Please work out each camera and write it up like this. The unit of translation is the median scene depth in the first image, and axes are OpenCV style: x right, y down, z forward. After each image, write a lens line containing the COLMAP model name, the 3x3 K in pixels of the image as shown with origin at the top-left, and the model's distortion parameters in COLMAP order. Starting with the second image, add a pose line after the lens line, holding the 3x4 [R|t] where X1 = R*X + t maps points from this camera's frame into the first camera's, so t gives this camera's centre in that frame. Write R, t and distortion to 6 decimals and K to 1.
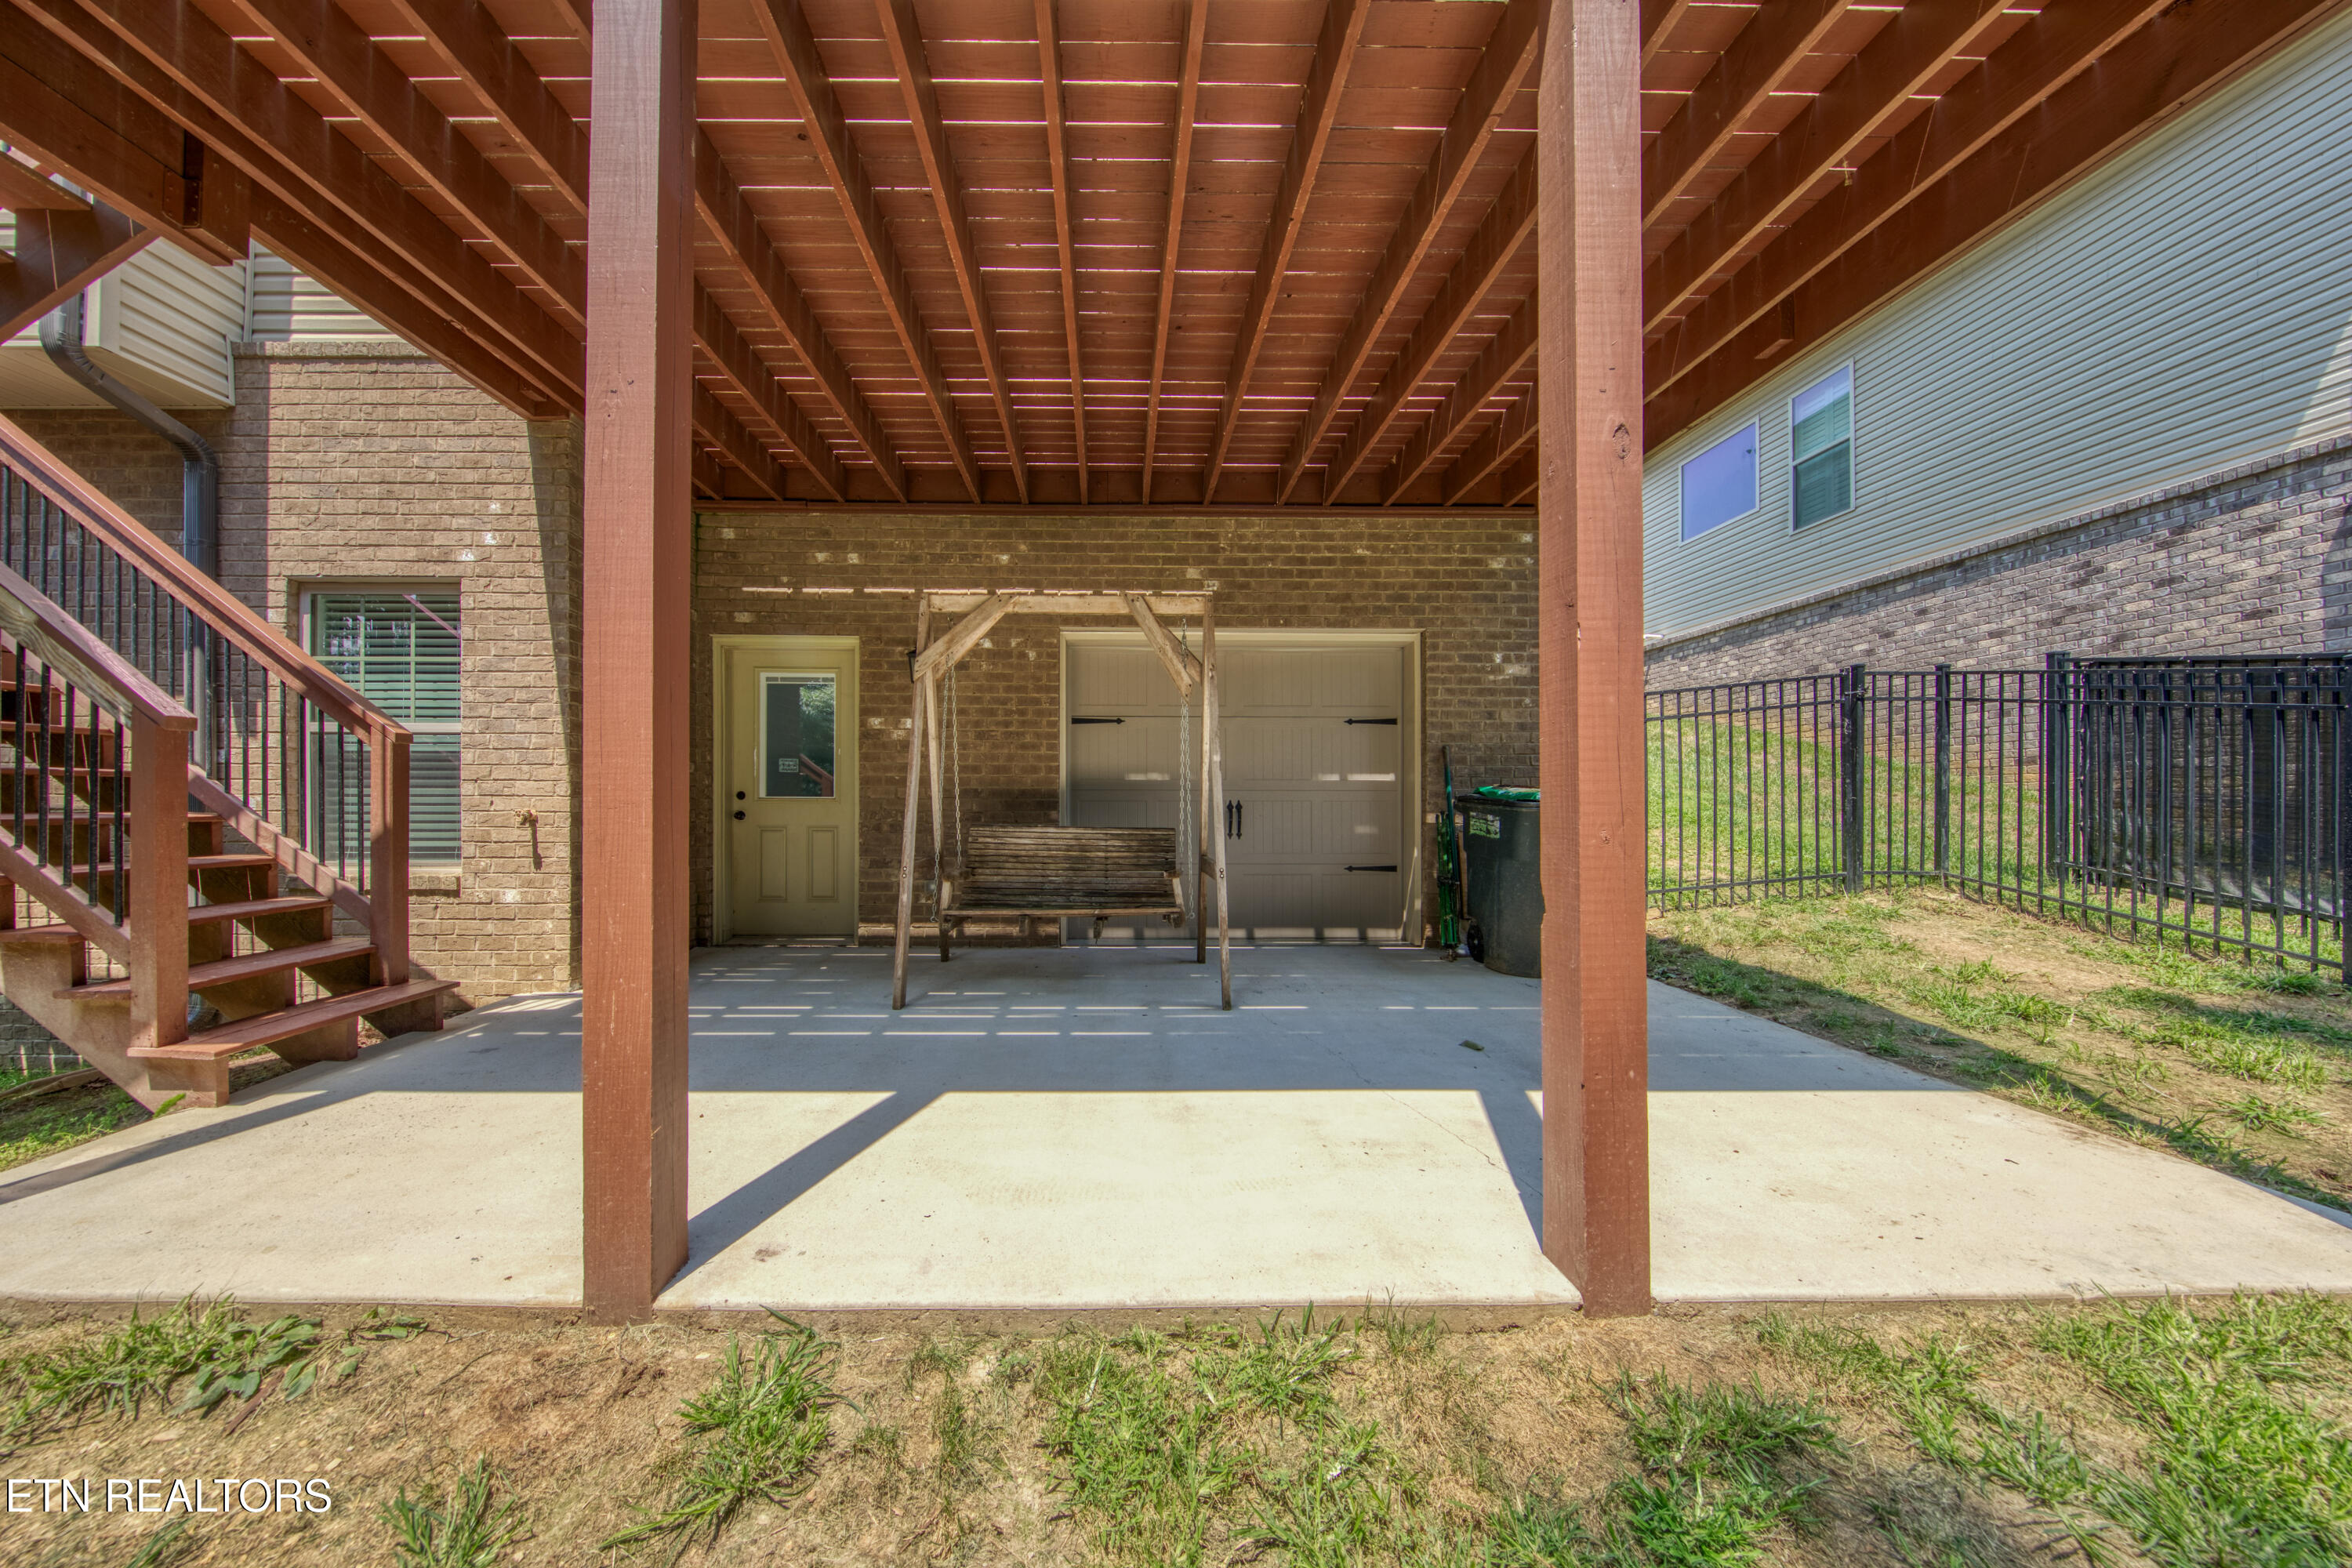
lens RADIAL K [[810.4, 0, 1112.3], [0, 810.4, 784.8], [0, 0, 1]] dist [0.007815, -0.005201]
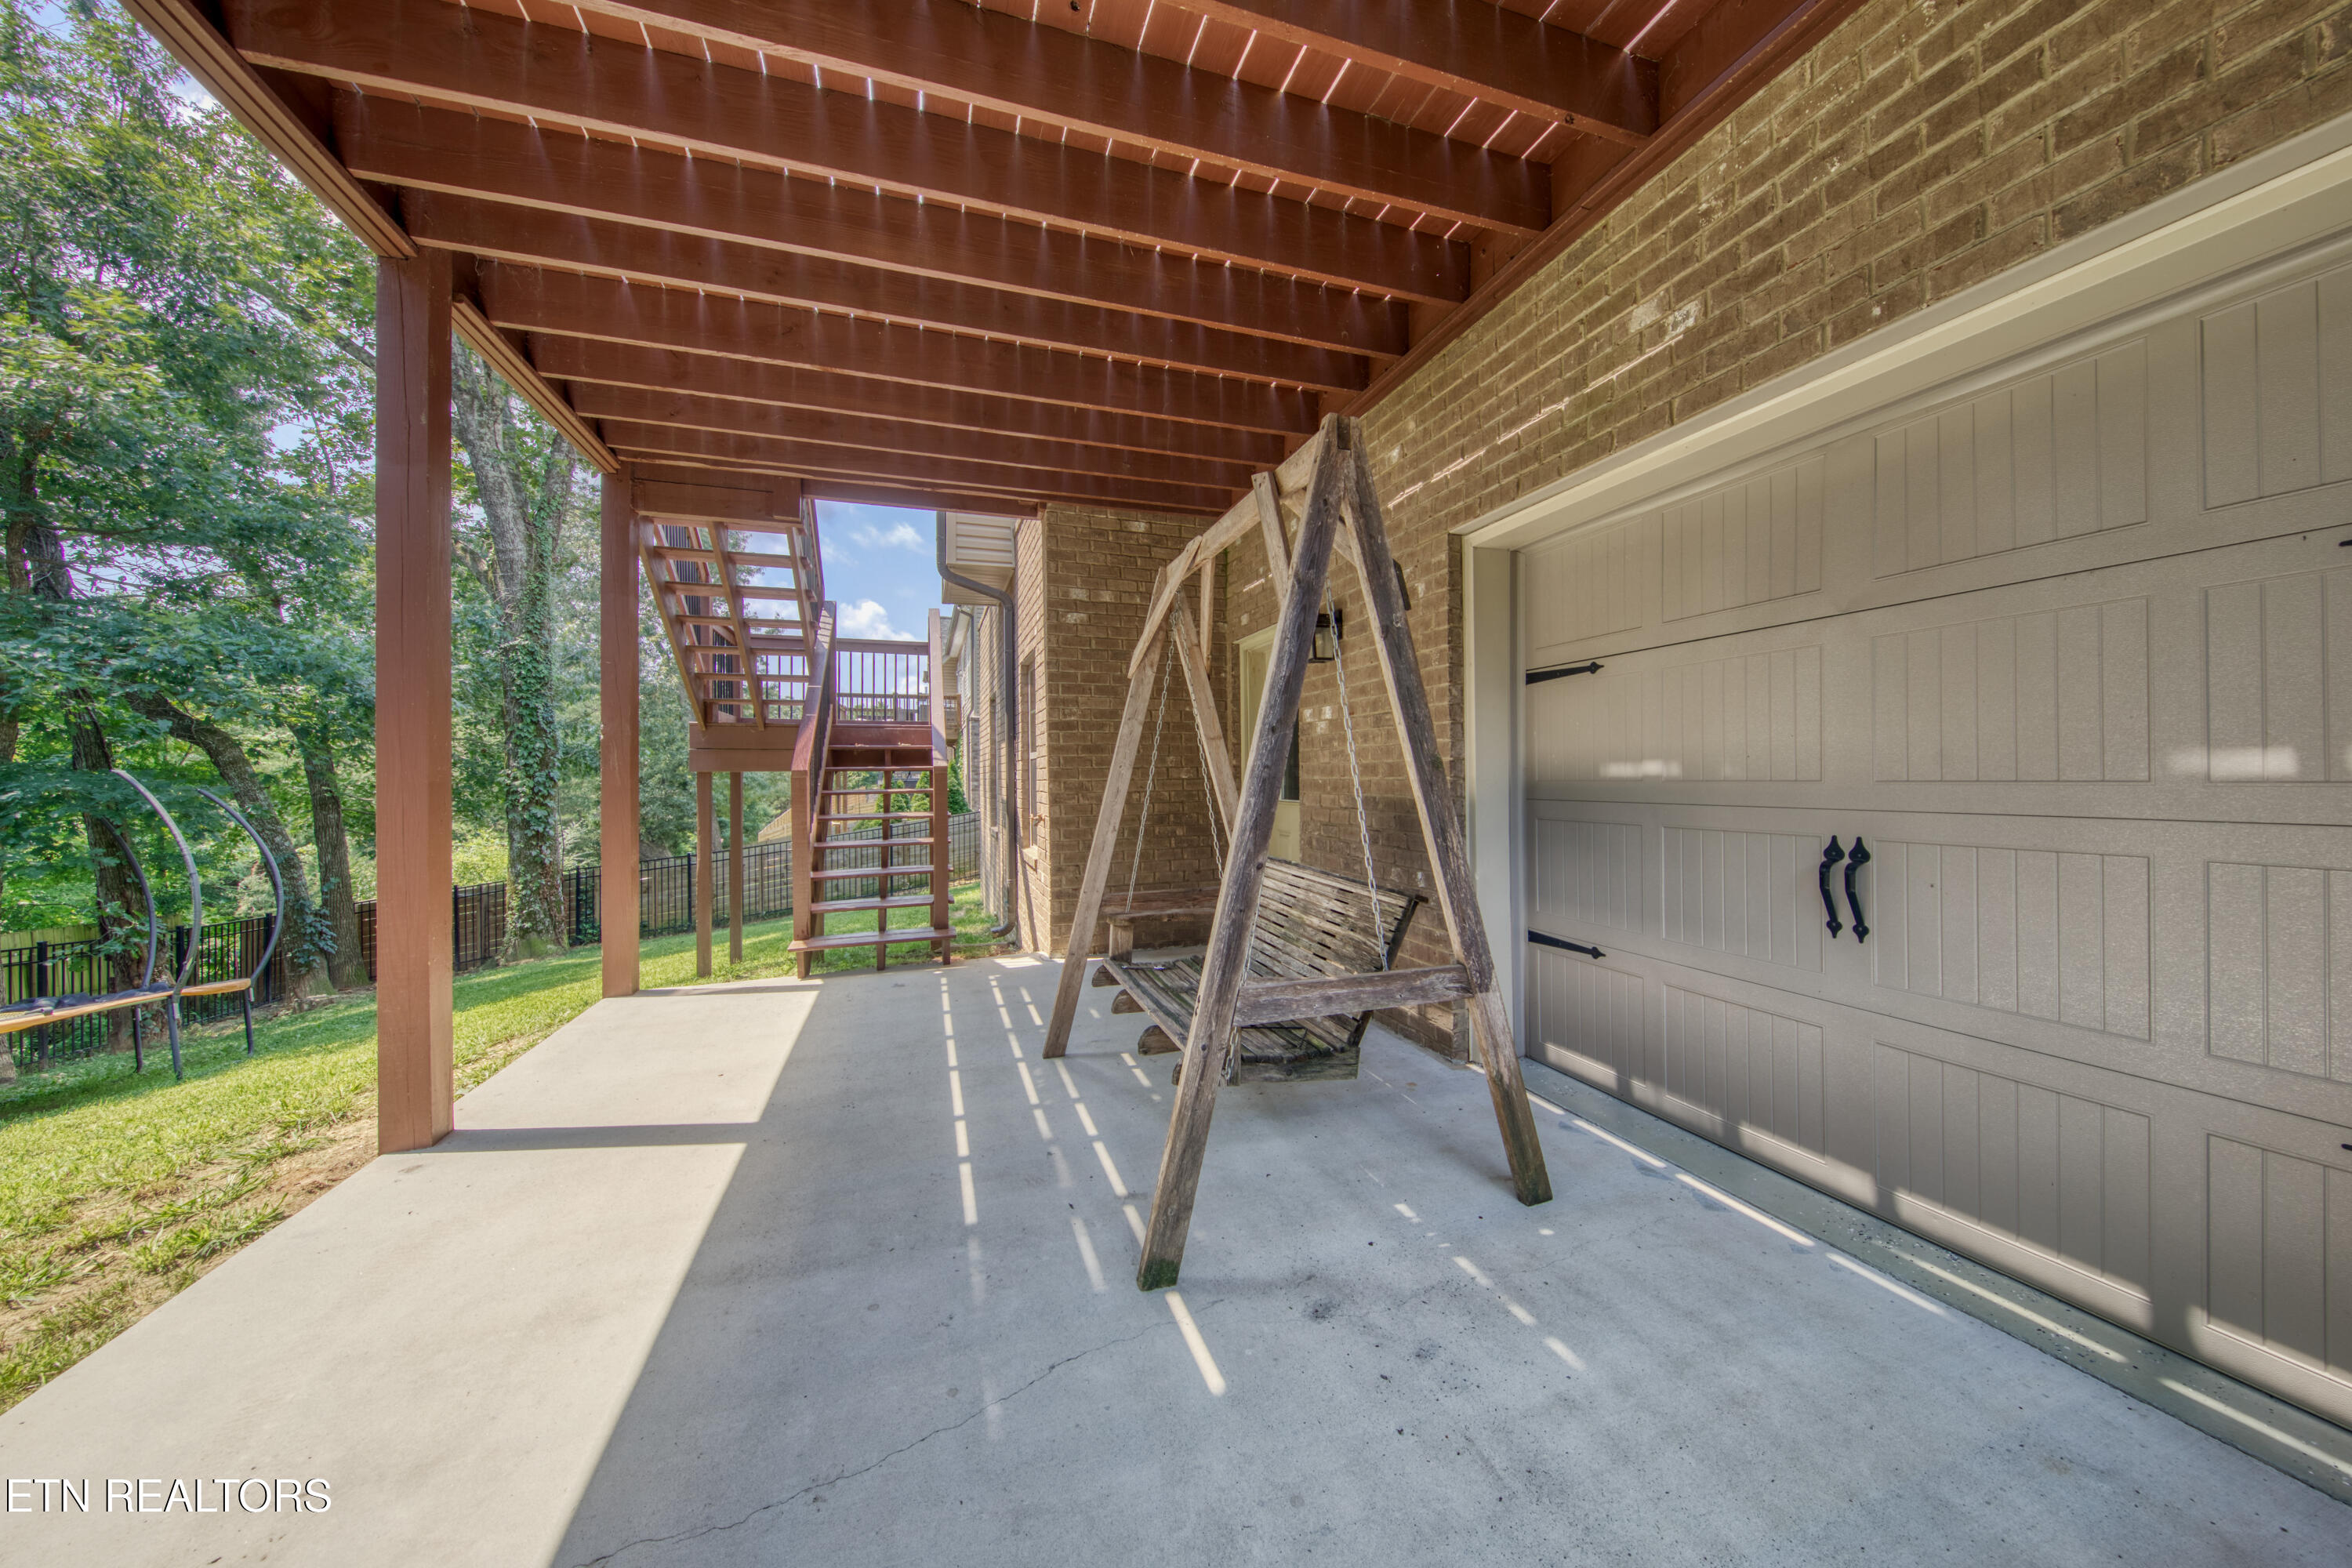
lens RADIAL K [[780.6, 0, 1177.3], [0, 780.6, 768.3], [0, 0, 1]] dist [0.008472, -0.004422]
pose [[0.305153, -0.017288, -0.952147, 0.425380], [0.033435, 0.999413, -0.007430, -0.019694], [0.951716, -0.029568, 0.305552, 0.621842]]
